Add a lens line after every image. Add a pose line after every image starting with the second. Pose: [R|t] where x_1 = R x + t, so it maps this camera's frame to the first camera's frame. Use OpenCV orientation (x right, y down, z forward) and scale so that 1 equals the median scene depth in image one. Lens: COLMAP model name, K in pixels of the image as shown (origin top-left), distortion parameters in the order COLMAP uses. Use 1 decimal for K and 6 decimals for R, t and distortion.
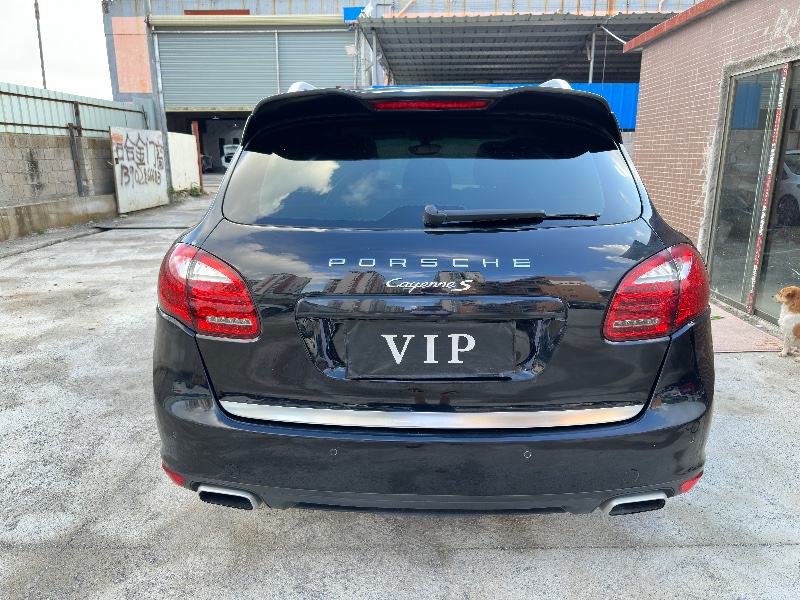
lens RADIAL K [[571.5, 0, 399.2], [0, 571.5, 300.7], [0, 0, 1]] dist [0.007083, -0.019577]
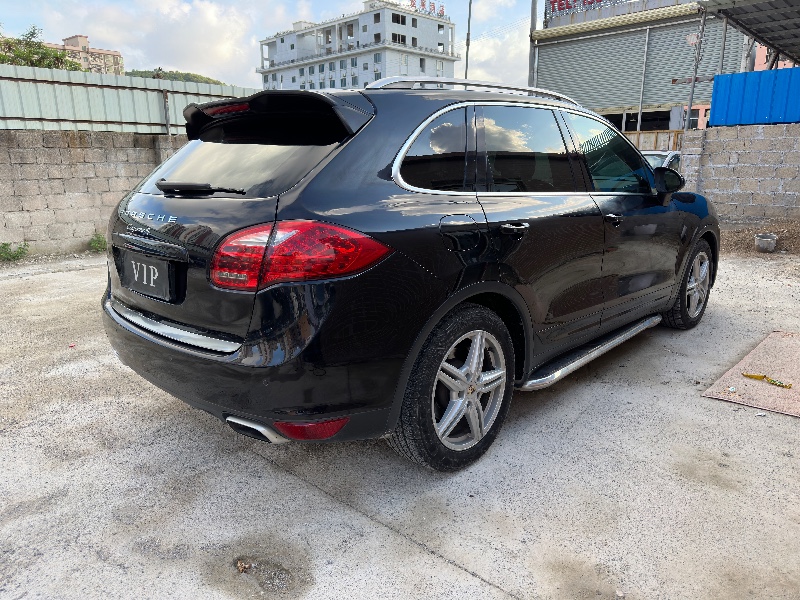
lens RADIAL K [[571.5, 0, 404.5], [0, 571.5, 300.7], [0, 0, 1]] dist [0.007083, -0.019577]
pose [[0.740955, 0.153324, -0.653818, 1.149524], [-0.157395, 0.986119, 0.052880, -0.024989], [0.652850, 0.063726, 0.754802, 0.227564]]
